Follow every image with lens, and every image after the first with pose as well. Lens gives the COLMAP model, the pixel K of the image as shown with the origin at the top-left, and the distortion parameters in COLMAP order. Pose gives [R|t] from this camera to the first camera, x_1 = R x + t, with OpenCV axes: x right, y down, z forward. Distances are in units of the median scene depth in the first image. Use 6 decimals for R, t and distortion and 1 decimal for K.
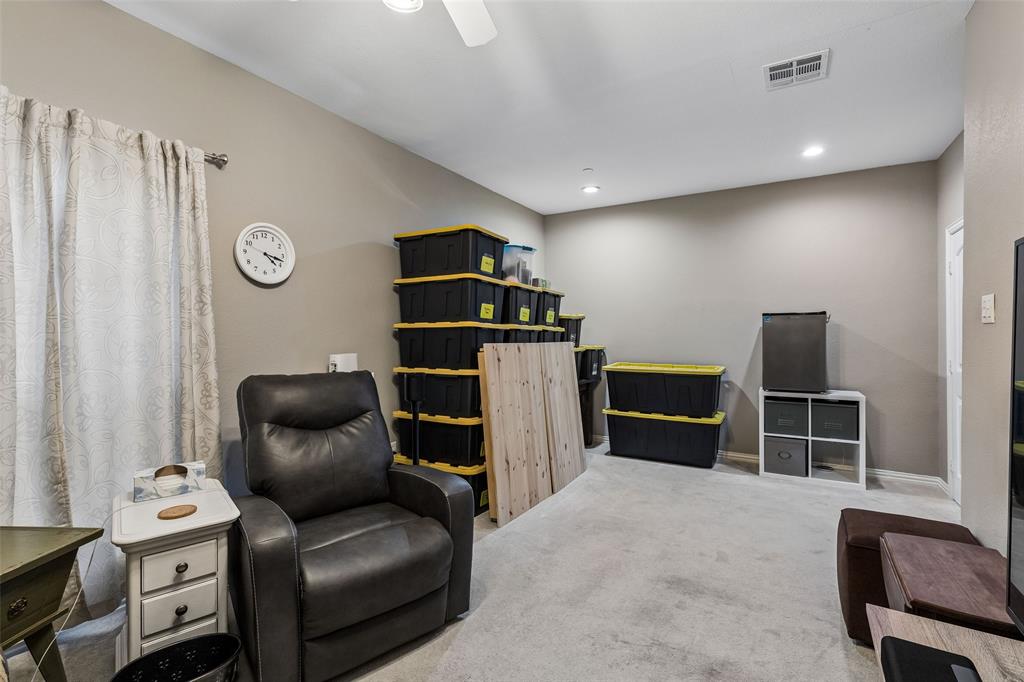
lens RADIAL K [[477.1, 0, 510.9], [0, 477.1, 345.3], [0, 0, 1]] dist [0.000084, -0.000165]
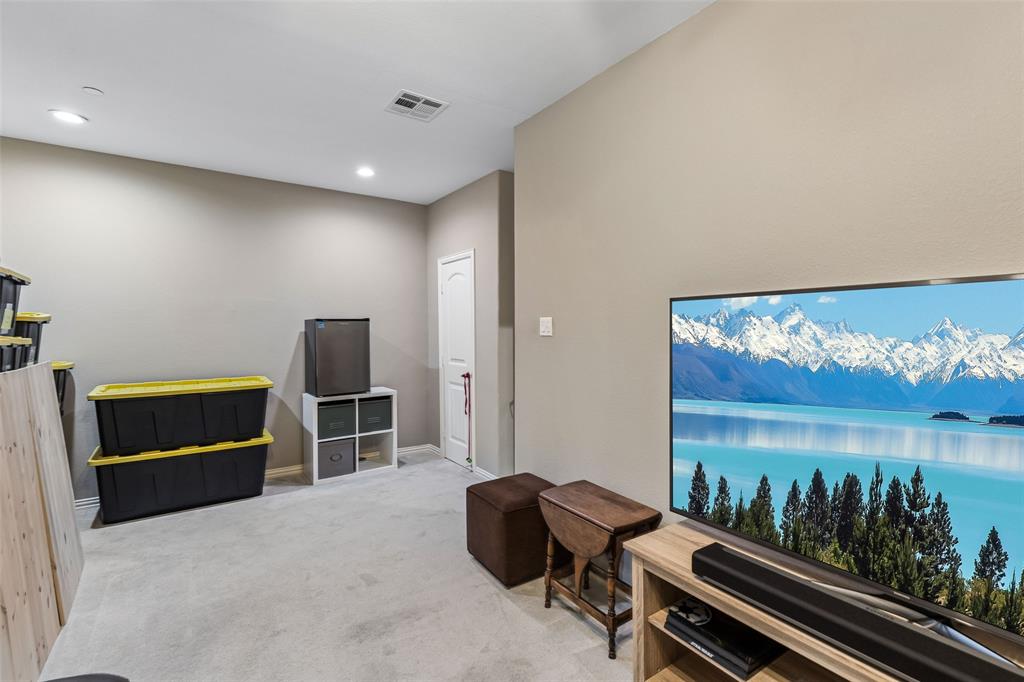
lens RADIAL K [[482.0, 0, 507.1], [0, 482.0, 331.3], [0, 0, 1]] dist [0.001163, -0.000040]
pose [[0.374135, -0.015054, 0.927252, -0.245871], [0.025890, 0.999648, 0.005783, -0.036838], [-0.927013, 0.021843, 0.374393, 0.267709]]
